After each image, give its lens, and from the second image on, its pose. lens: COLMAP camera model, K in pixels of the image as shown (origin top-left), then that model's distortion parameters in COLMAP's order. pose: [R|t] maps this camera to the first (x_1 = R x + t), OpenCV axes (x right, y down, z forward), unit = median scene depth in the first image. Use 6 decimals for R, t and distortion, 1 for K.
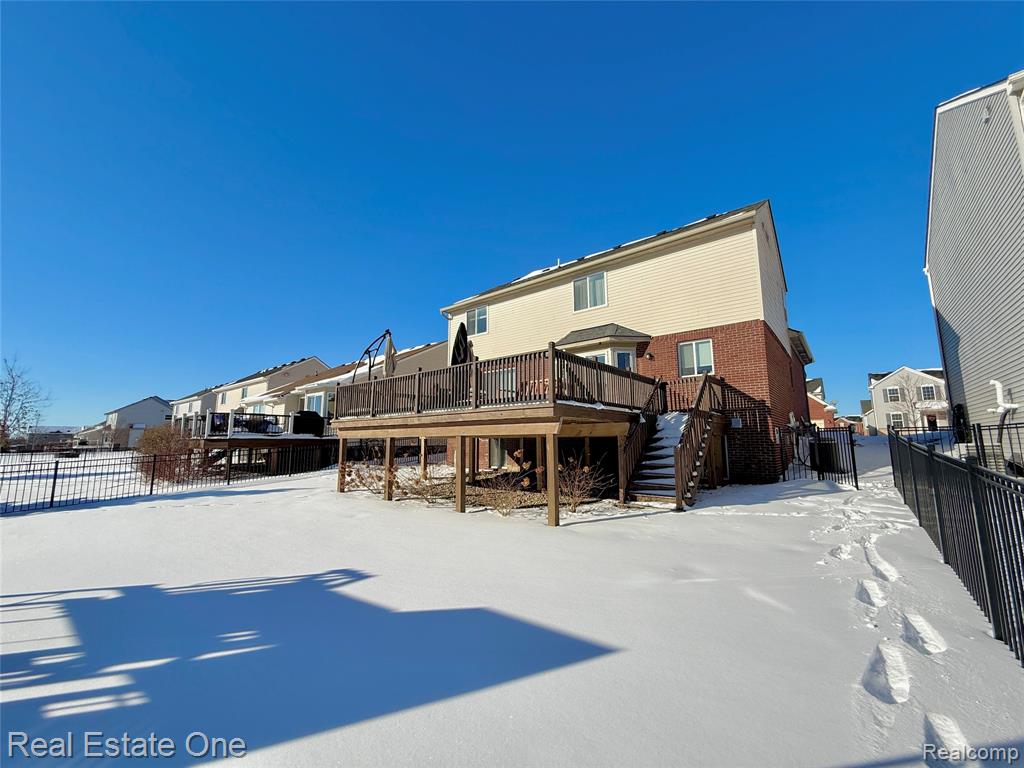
lens RADIAL K [[407.2, 0, 512.0], [0, 407.2, 384.0], [0, 0, 1]] dist [0.000887, 0.000163]
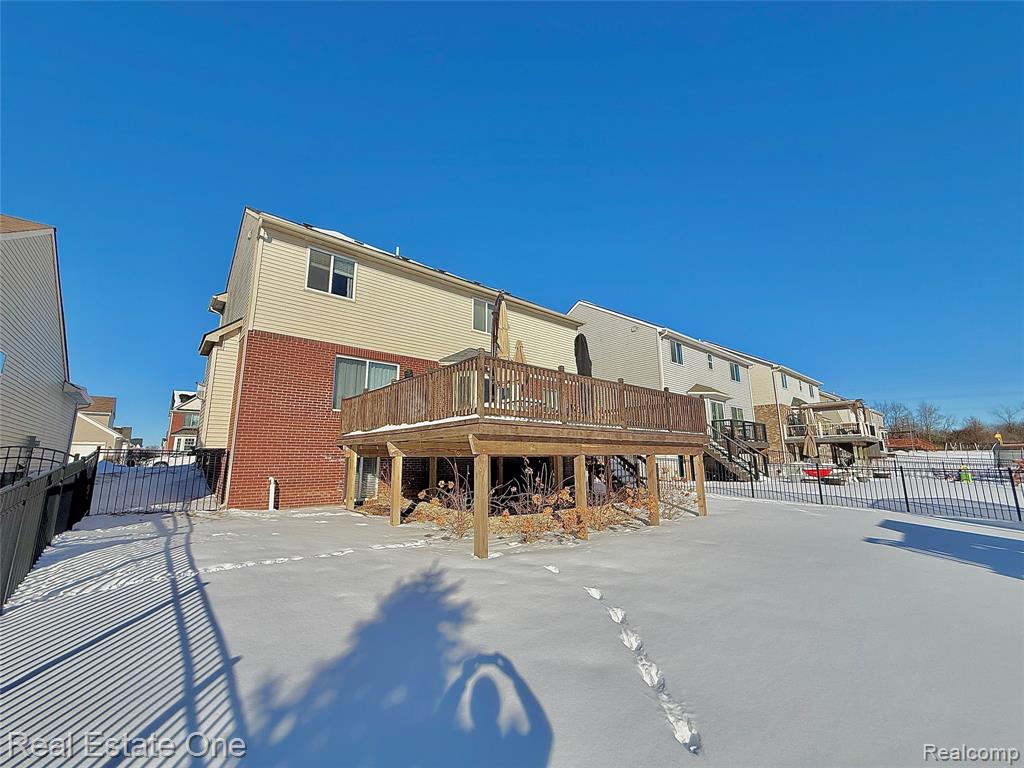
lens RADIAL K [[407.2, 0, 512.0], [0, 407.2, 384.0], [0, 0, 1]] dist [0.000887, 0.000163]
pose [[0.174063, 0.185470, 0.967111, -1.034226], [-0.133324, 0.977499, -0.163466, 0.136811], [-0.975667, -0.100486, 0.194874, 0.959930]]
